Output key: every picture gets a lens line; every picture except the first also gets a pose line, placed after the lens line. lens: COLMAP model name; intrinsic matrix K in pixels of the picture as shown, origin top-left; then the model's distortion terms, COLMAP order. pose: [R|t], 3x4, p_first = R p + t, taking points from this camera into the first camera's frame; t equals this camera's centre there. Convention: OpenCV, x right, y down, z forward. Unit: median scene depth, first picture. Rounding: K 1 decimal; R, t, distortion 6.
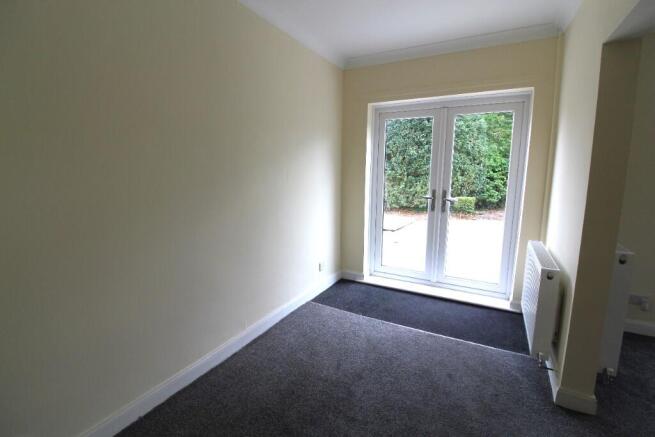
lens RADIAL K [[305.5, 0, 329.6], [0, 305.5, 213.6], [0, 0, 1]] dist [-0.001291, -0.000285]
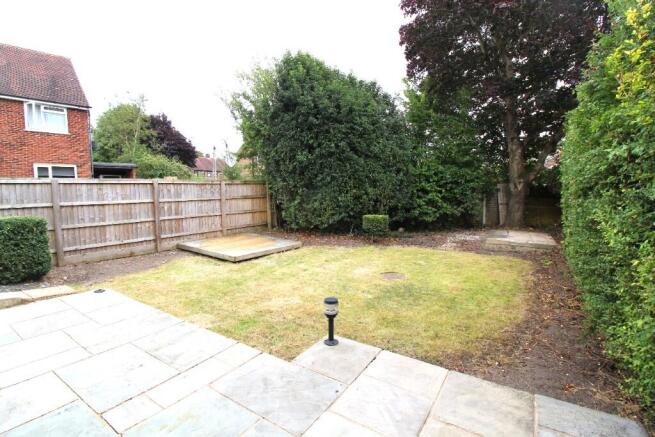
lens RADIAL K [[305.5, 0, 329.6], [0, 305.5, 213.6], [0, 0, 1]] dist [-0.001291, -0.000285]
pose [[0.995522, -0.002182, -0.094510, 0.397077], [-0.003165, 0.998404, -0.056391, -0.014256], [0.094482, 0.056438, 0.993926, 0.227928]]
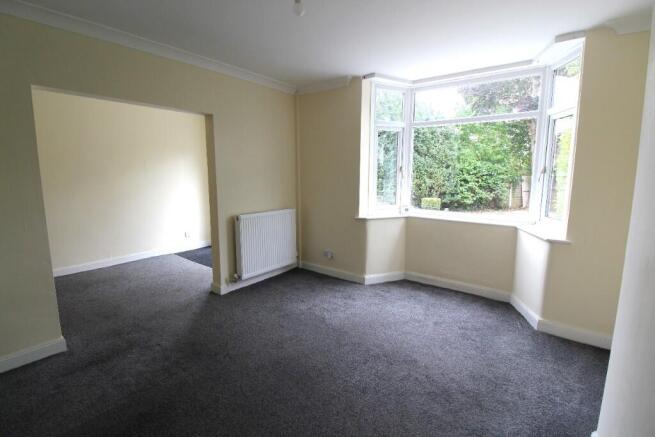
lens RADIAL K [[305.5, 0, 329.6], [0, 305.5, 213.6], [0, 0, 1]] dist [-0.001291, -0.000285]
pose [[0.987728, 0.019738, -0.154929, 0.253694], [-0.021284, 0.999739, -0.008325, 0.017599], [0.154725, 0.011521, 0.987890, -0.121026]]
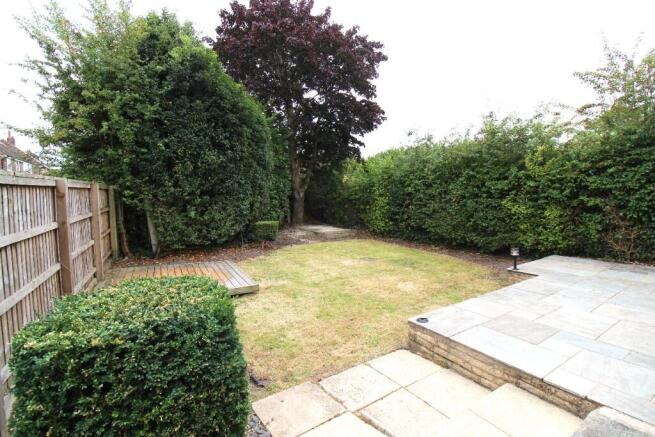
lens RADIAL K [[305.5, 0, 329.6], [0, 305.5, 213.6], [0, 0, 1]] dist [-0.001291, -0.000285]
pose [[0.500839, -0.063803, 0.863186, -0.154630], [0.127123, 0.991887, -0.000444, -0.053361], [-0.856154, 0.109953, 0.504886, 0.458831]]
